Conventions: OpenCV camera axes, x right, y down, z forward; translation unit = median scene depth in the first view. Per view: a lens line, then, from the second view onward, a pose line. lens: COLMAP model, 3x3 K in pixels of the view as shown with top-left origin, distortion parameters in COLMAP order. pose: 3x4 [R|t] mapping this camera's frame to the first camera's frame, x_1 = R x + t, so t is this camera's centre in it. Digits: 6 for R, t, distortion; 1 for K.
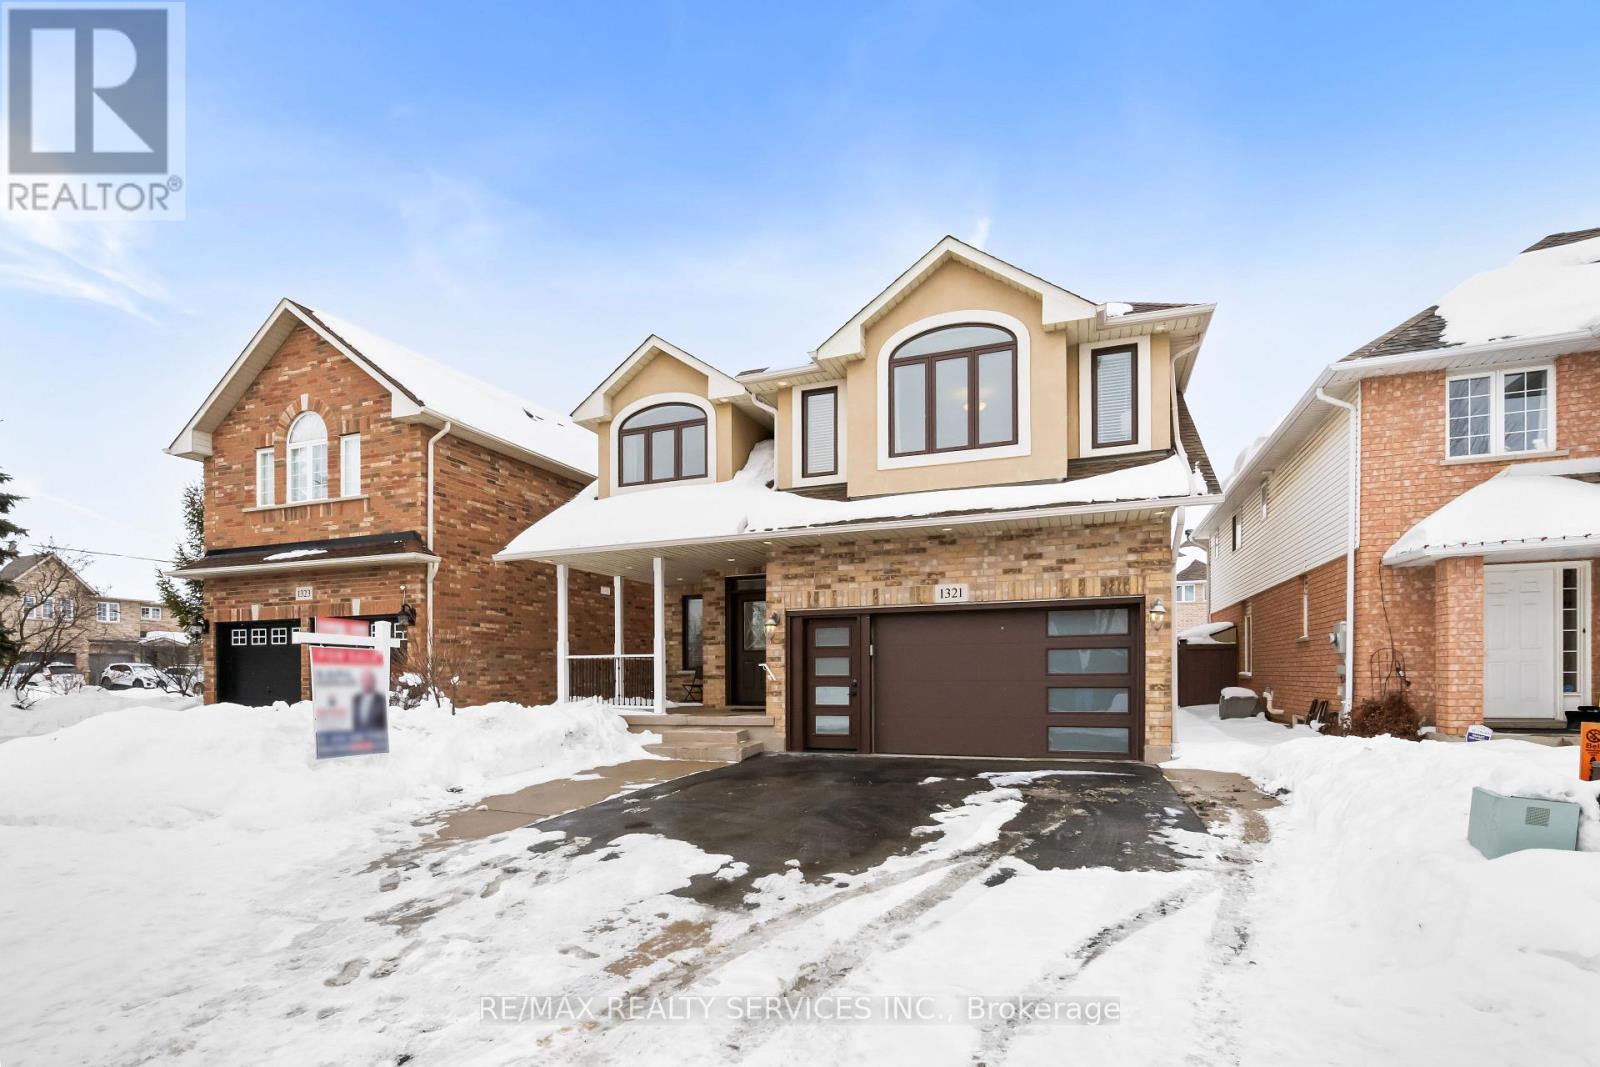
lens RADIAL K [[801.0, 0, 800.1], [0, 801.0, 683.1], [0, 0, 1]] dist [-0.002561, 0.000294]
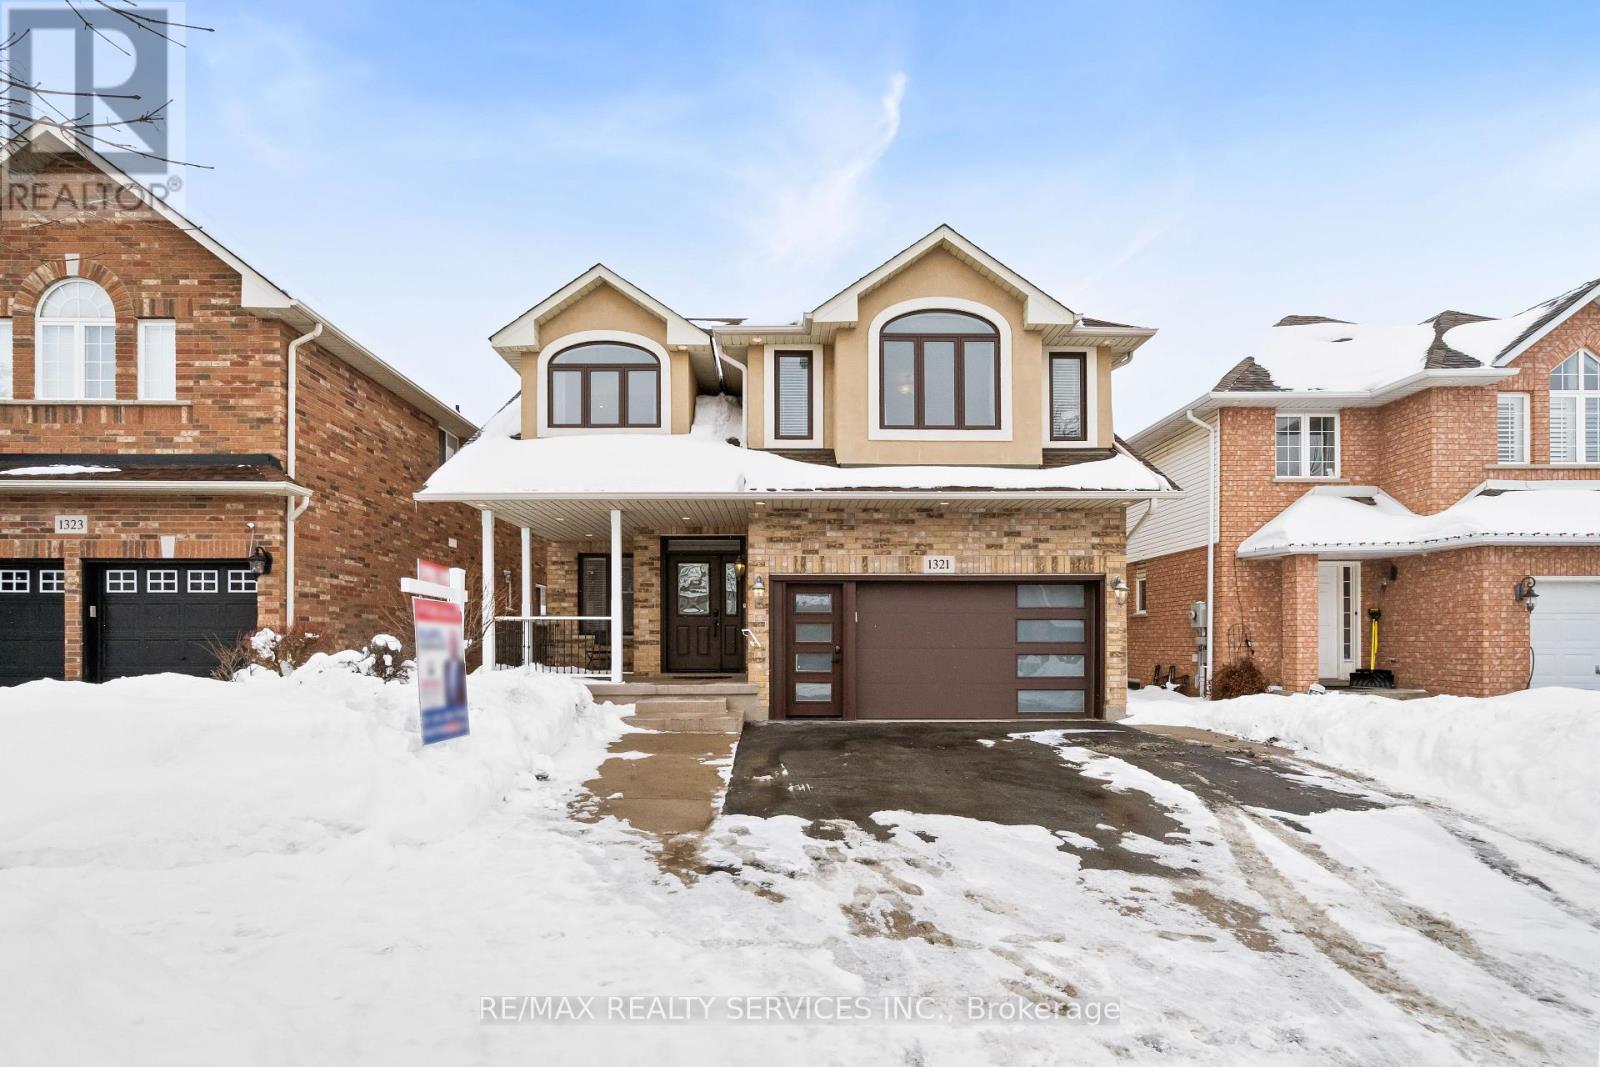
lens RADIAL K [[785.4, 0, 797.0], [0, 785.4, 647.0], [0, 0, 1]] dist [-0.002484, 0.000789]
pose [[0.927723, 0.005767, 0.373226, -0.353762], [-0.003749, 0.999974, -0.006132, 0.002952], [-0.373252, 0.004290, 0.927720, 0.111082]]
